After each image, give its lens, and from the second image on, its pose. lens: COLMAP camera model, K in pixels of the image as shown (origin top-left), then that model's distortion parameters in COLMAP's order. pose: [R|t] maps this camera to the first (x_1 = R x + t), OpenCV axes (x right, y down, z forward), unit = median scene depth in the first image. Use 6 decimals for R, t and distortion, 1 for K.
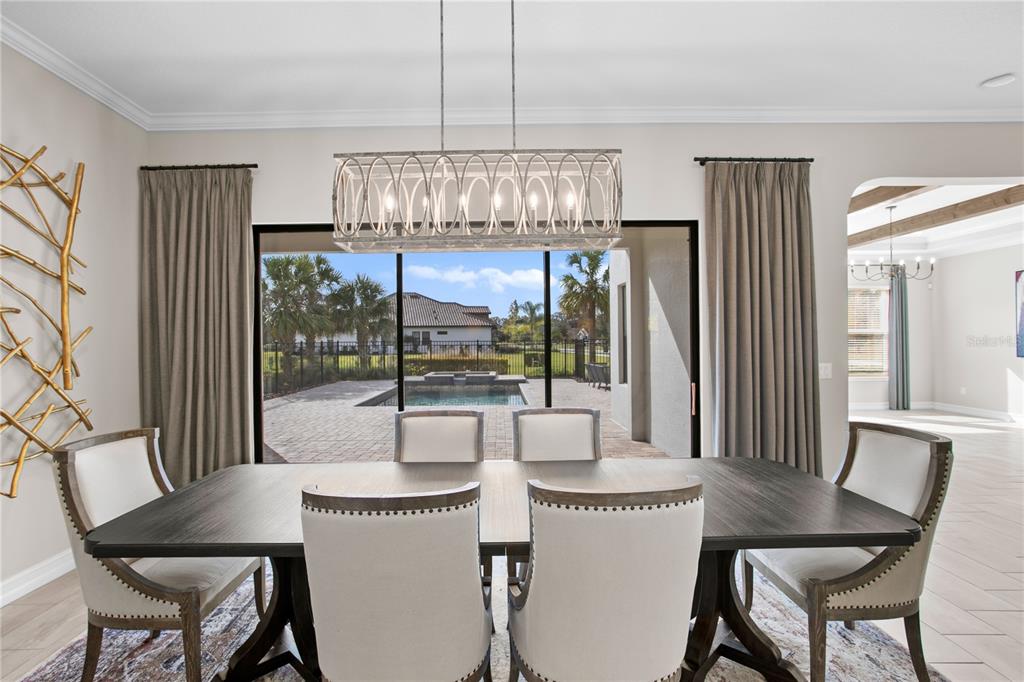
lens RADIAL K [[493.3, 0, 505.9], [0, 493.3, 337.3], [0, 0, 1]] dist [0.004594, -0.000055]
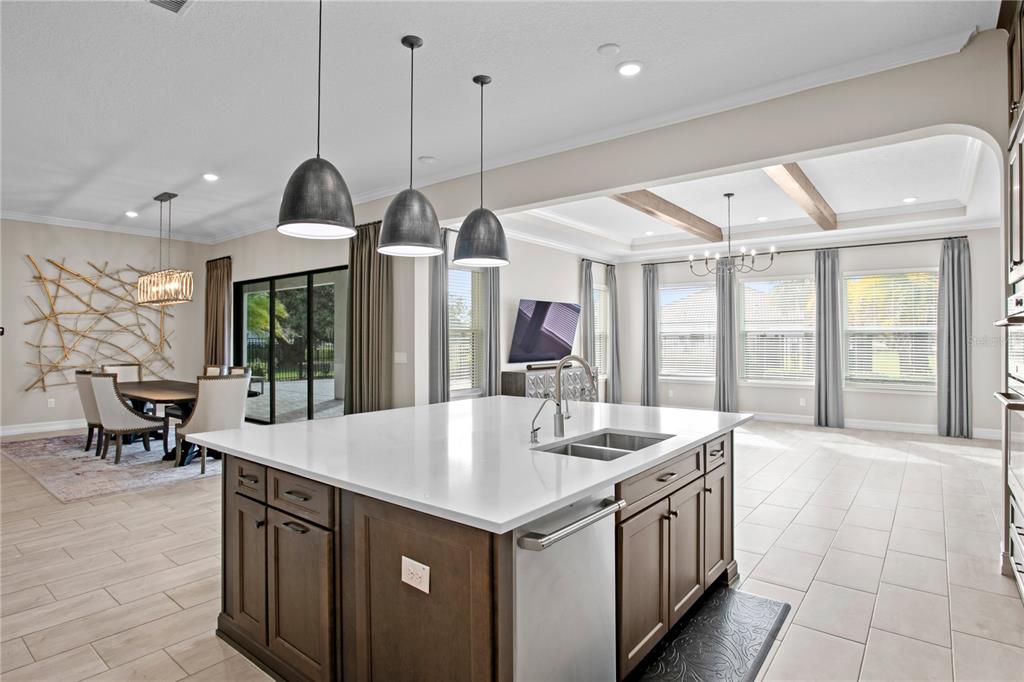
lens RADIAL K [[532.3, 0, 511.7], [0, 532.3, 334.8], [0, 0, 1]] dist [-0.027862, 0.011125]
pose [[0.770243, 0.007425, -0.637708, 0.478562], [-0.004631, 0.999971, 0.006049, -0.003276], [0.637734, -0.001706, 0.770255, -0.005498]]
